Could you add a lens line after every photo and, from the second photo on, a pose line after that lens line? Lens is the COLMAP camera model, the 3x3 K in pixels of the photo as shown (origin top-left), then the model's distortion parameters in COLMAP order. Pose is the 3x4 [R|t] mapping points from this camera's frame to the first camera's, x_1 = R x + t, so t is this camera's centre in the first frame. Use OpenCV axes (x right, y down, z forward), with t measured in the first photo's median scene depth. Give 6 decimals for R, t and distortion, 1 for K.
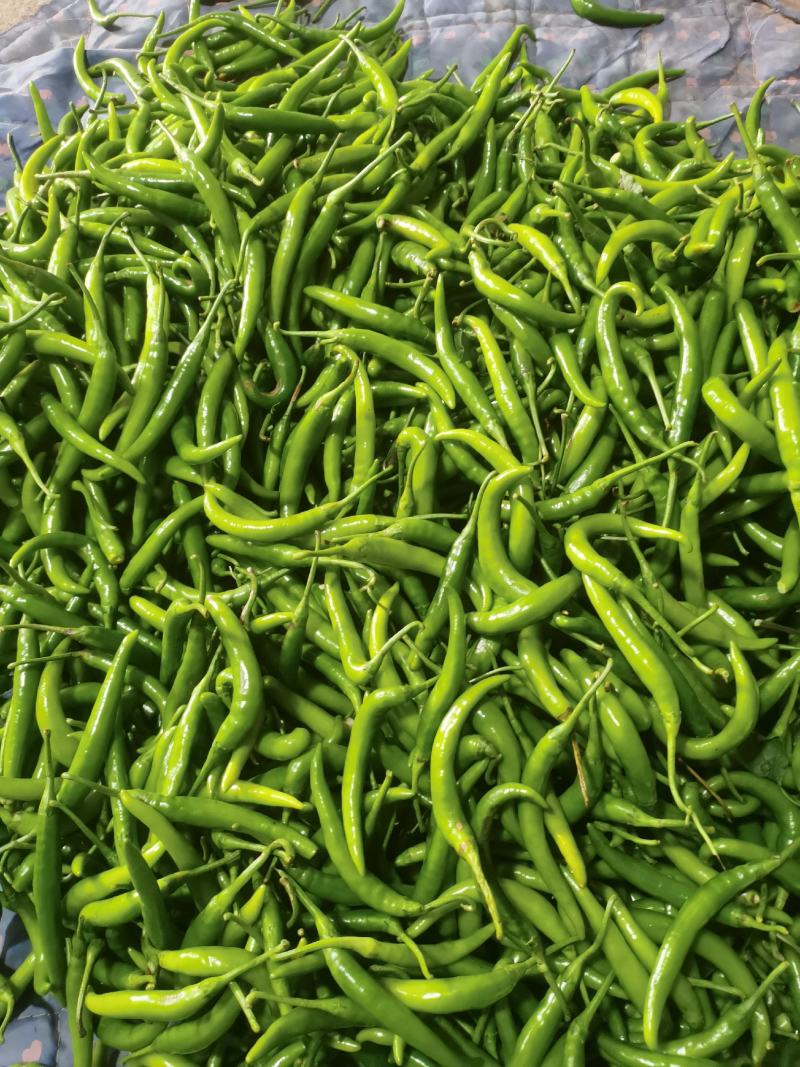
lens RADIAL K [[902.0, 0, 400.0], [0, 902.0, 533.5], [0, 0, 1]] dist [0.063570, -0.076562]
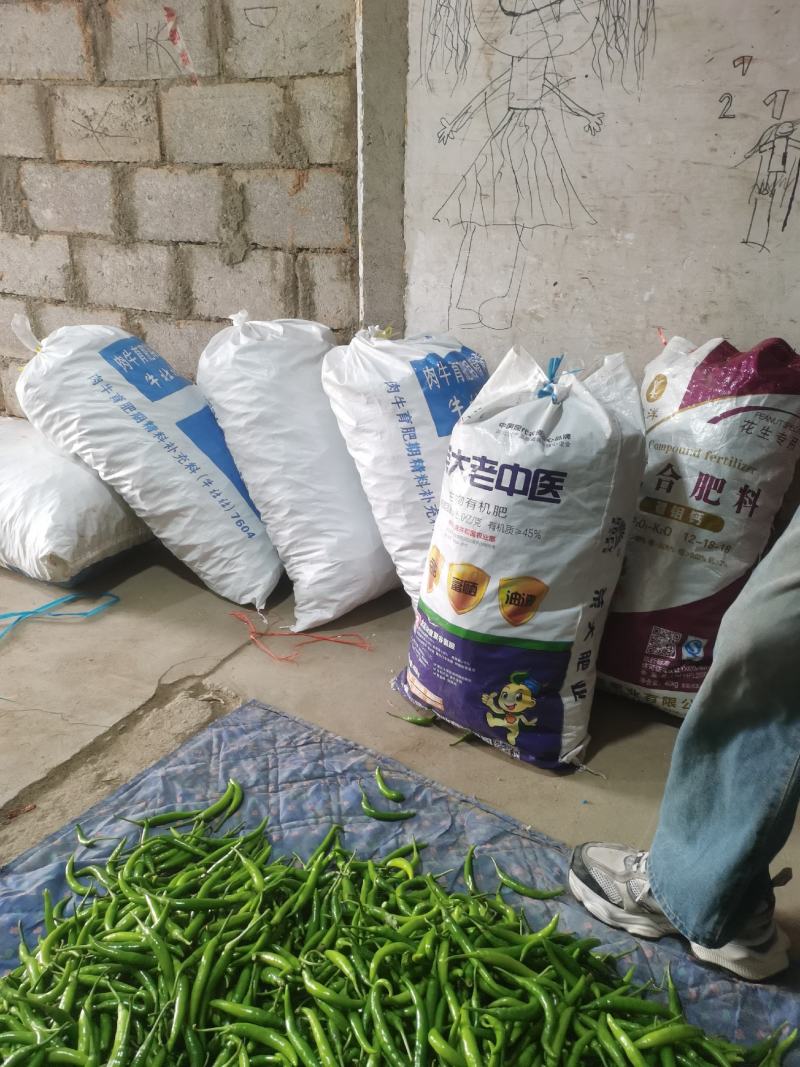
lens RADIAL K [[817.5, 0, 403.6], [0, 817.5, 538.4], [0, 0, 1]] dist [0.054280, -0.060237]
pose [[0.986080, -0.020427, 0.165014, 0.019068], [0.129282, 0.718279, -0.683638, 0.244108], [-0.104561, 0.695455, 0.710921, -0.857939]]
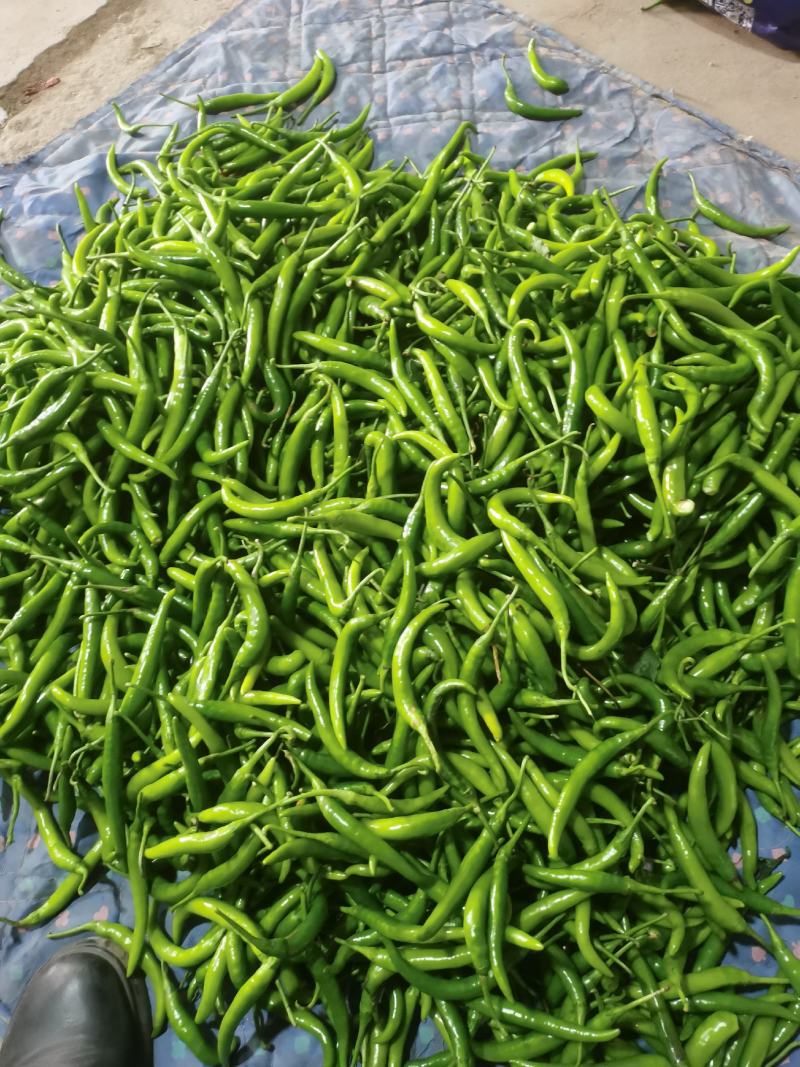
lens RADIAL K [[902.0, 0, 400.0], [0, 902.0, 533.5], [0, 0, 1]] dist [0.063570, -0.076562]
pose [[0.999333, -0.035795, -0.007222, 0.053119], [0.035334, 0.997796, -0.056170, 0.107175], [0.009217, 0.055877, 0.998395, -0.321271]]
